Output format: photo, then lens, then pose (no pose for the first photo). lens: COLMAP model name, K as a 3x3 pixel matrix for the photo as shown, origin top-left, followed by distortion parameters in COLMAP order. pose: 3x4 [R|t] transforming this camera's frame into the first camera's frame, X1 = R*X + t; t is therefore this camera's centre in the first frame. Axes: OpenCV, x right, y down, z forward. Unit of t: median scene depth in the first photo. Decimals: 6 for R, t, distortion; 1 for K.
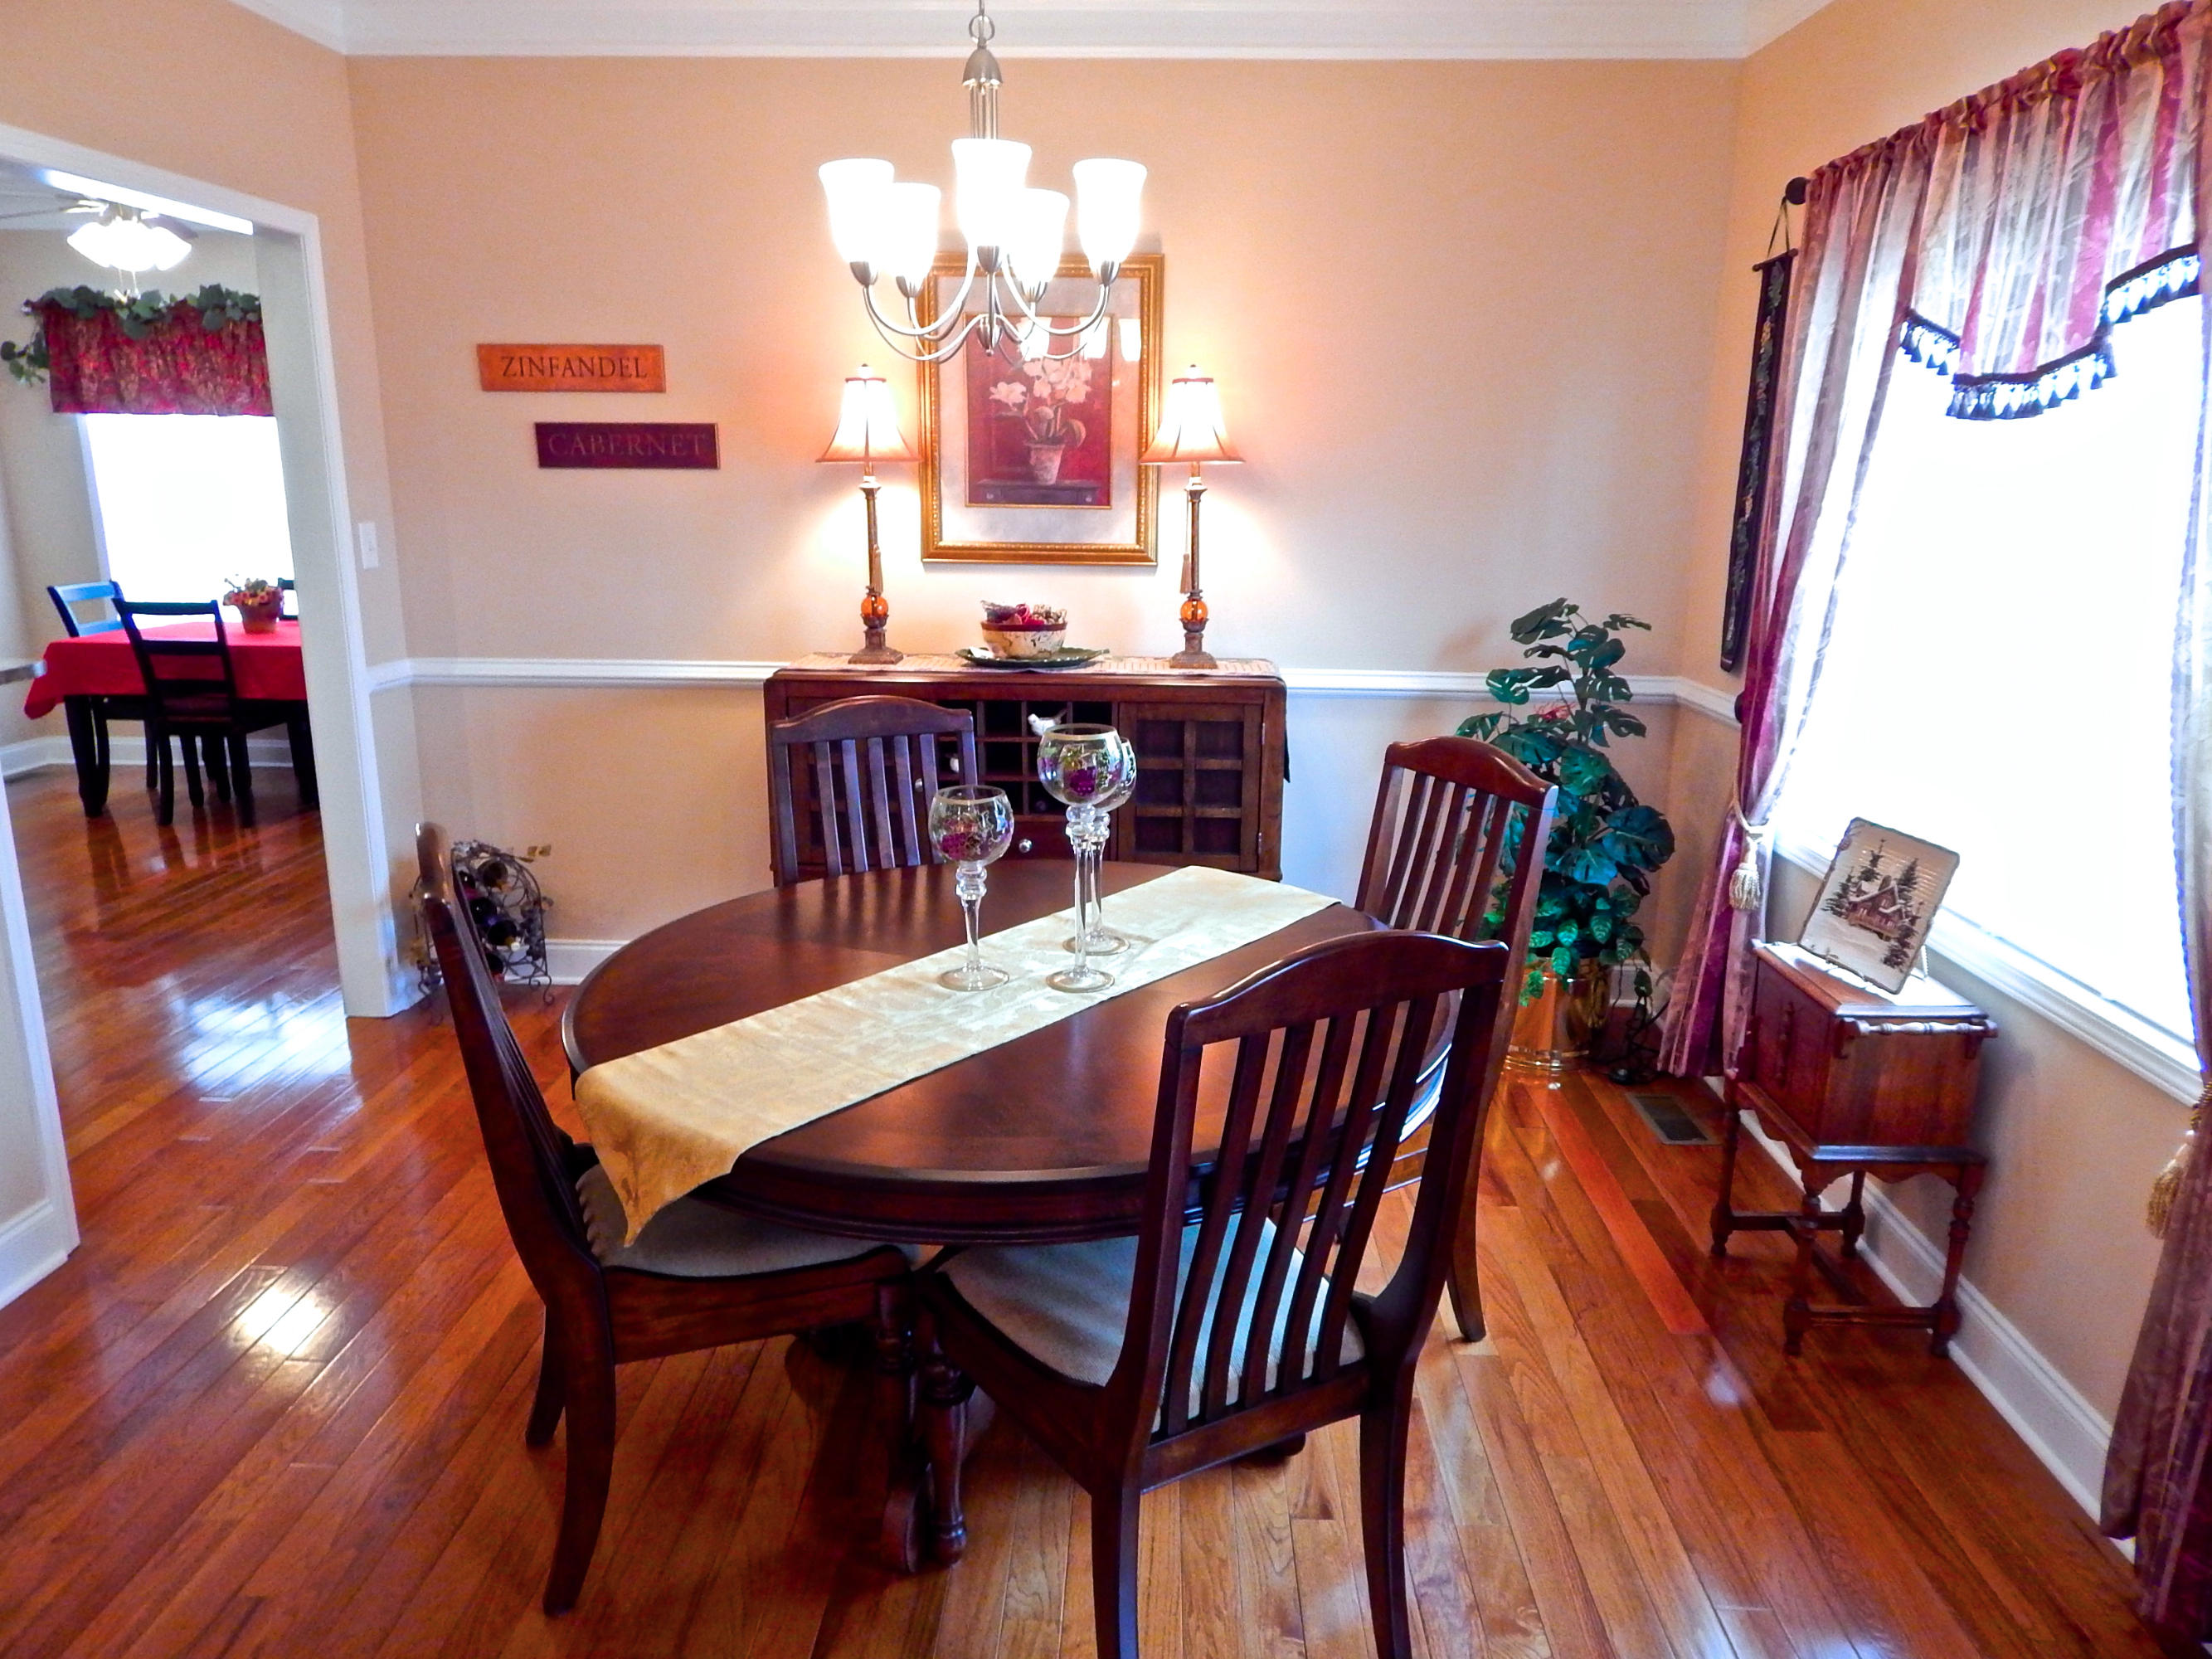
lens RADIAL K [[1465.5, 0, 1114.9], [0, 1465.5, 831.1], [0, 0, 1]] dist [0.011412, -0.016904]
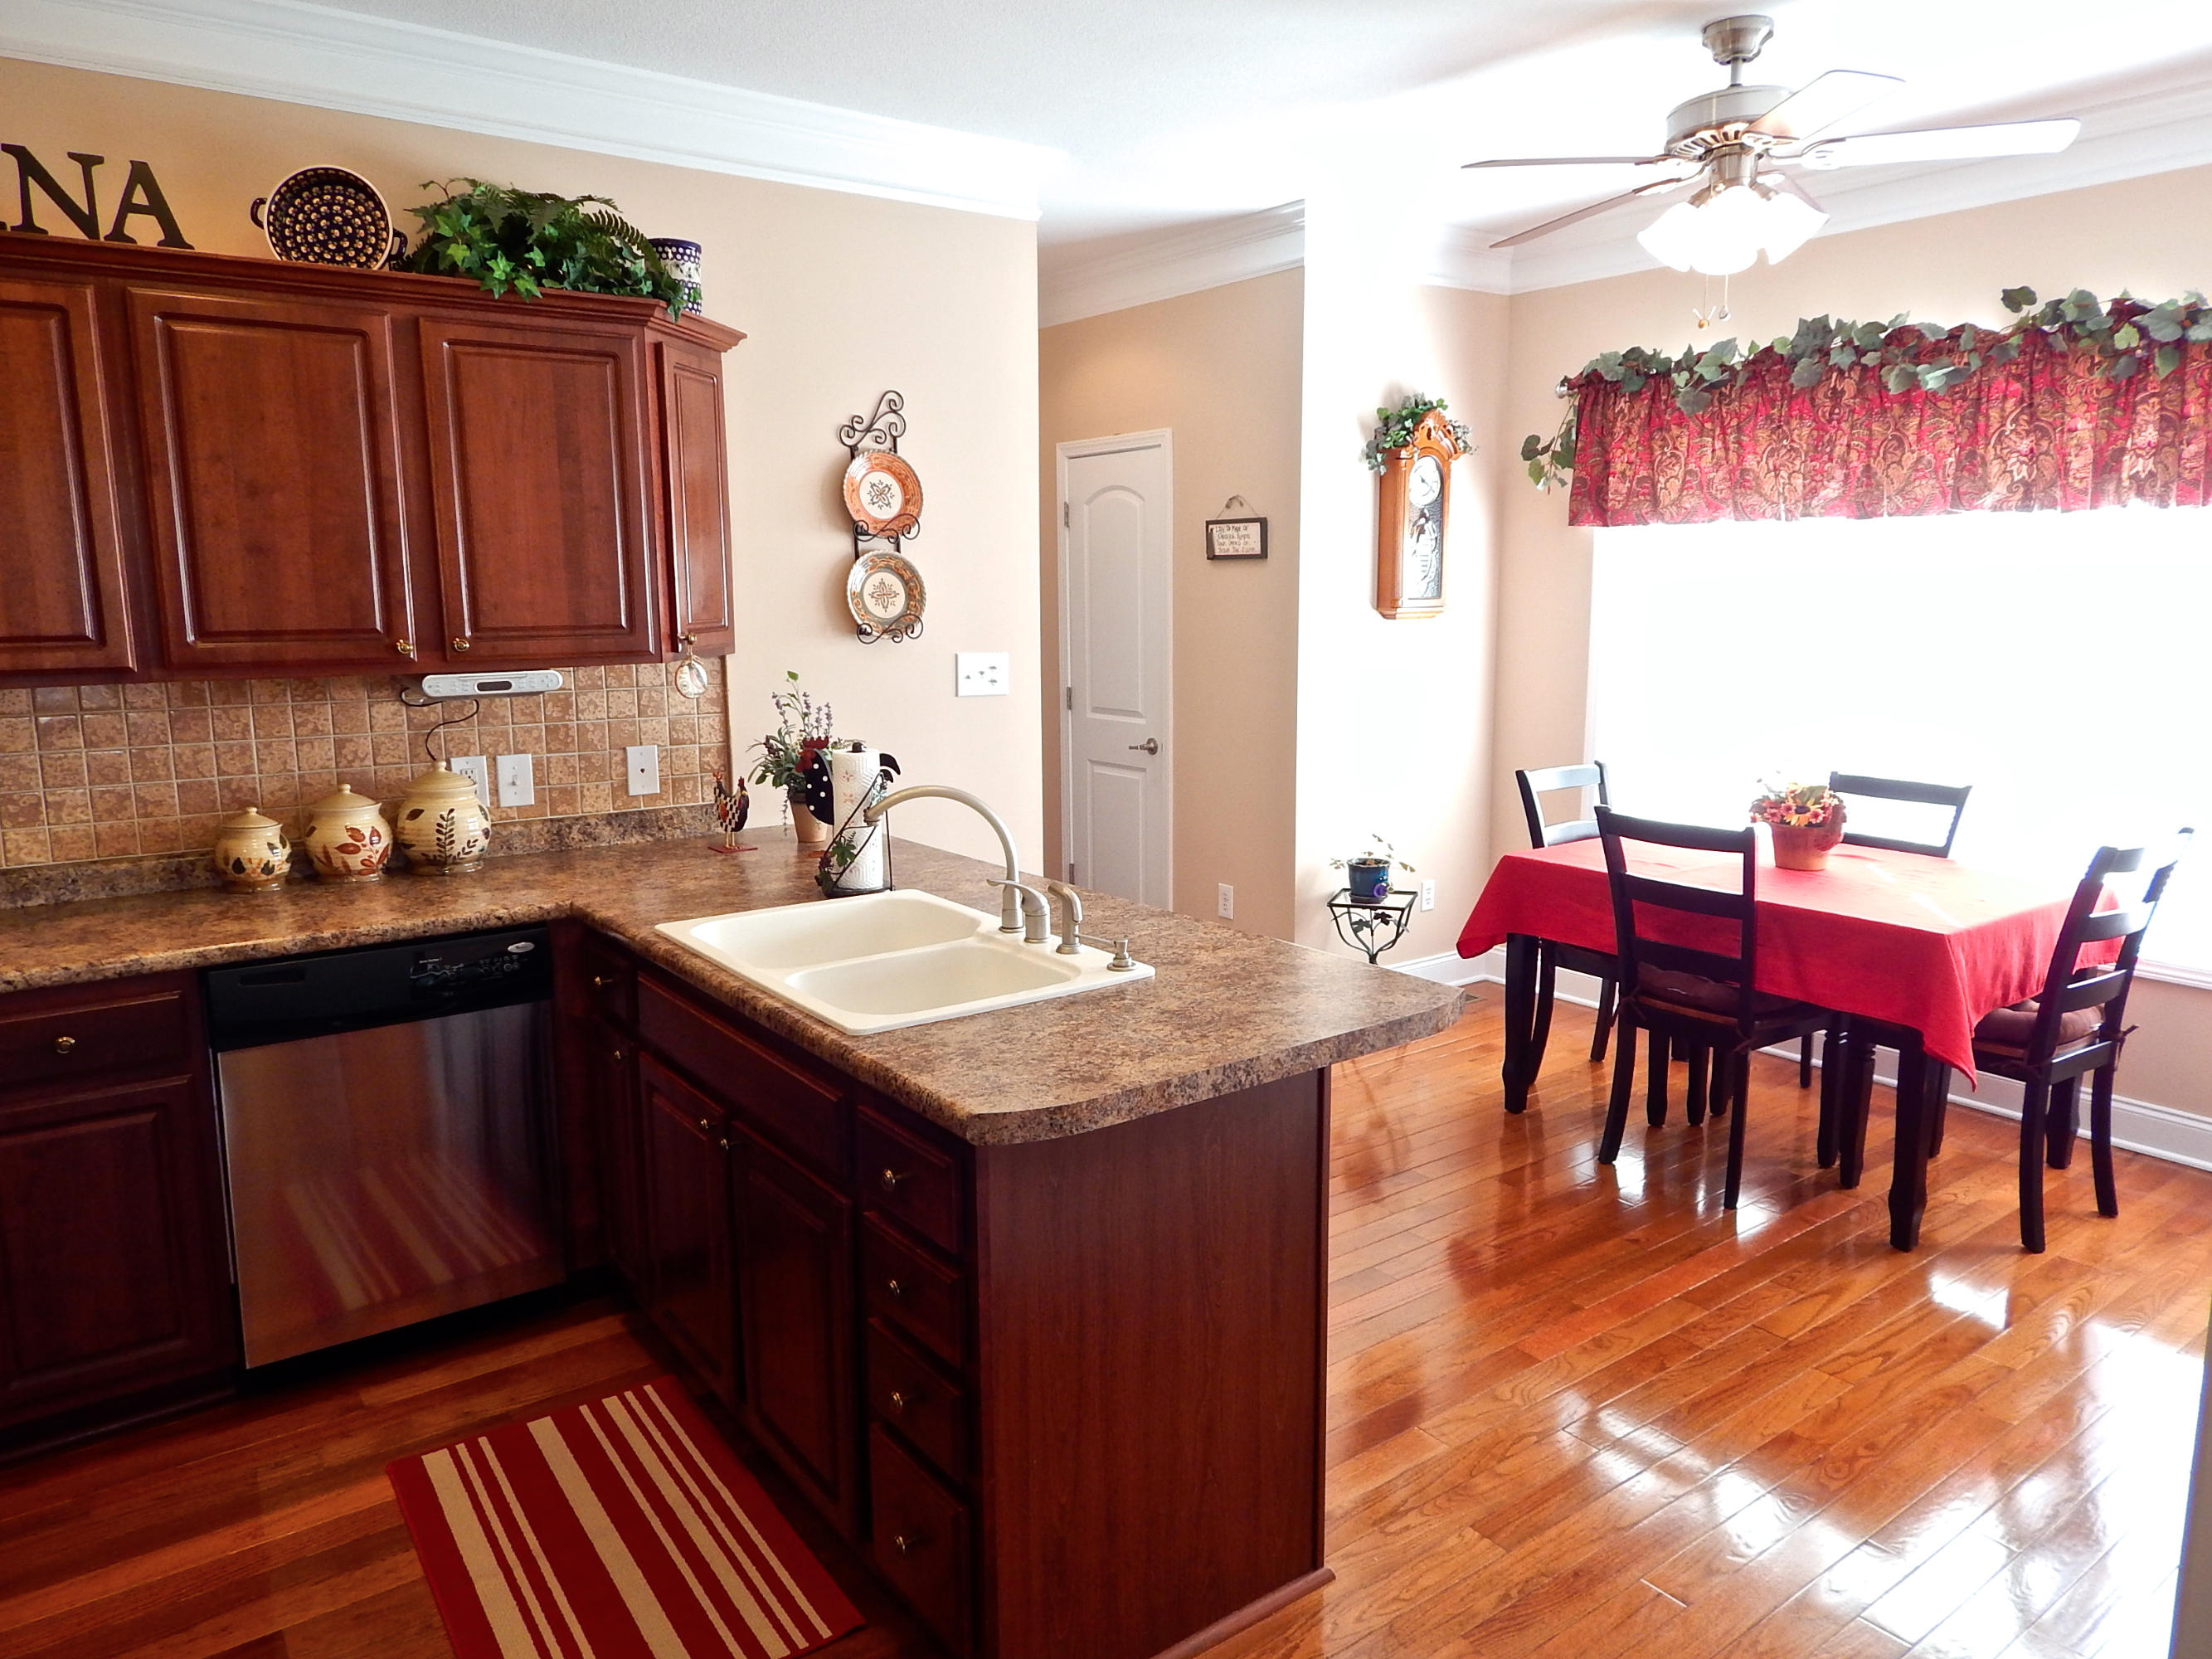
lens RADIAL K [[1465.5, 0, 1114.9], [0, 1465.5, 831.1], [0, 0, 1]] dist [0.011412, -0.016904]
pose [[0.616494, 0.116872, -0.778638, -0.473278], [-0.173777, 0.984732, 0.010216, -0.177570], [0.767944, 0.129011, 0.627390, 0.664154]]
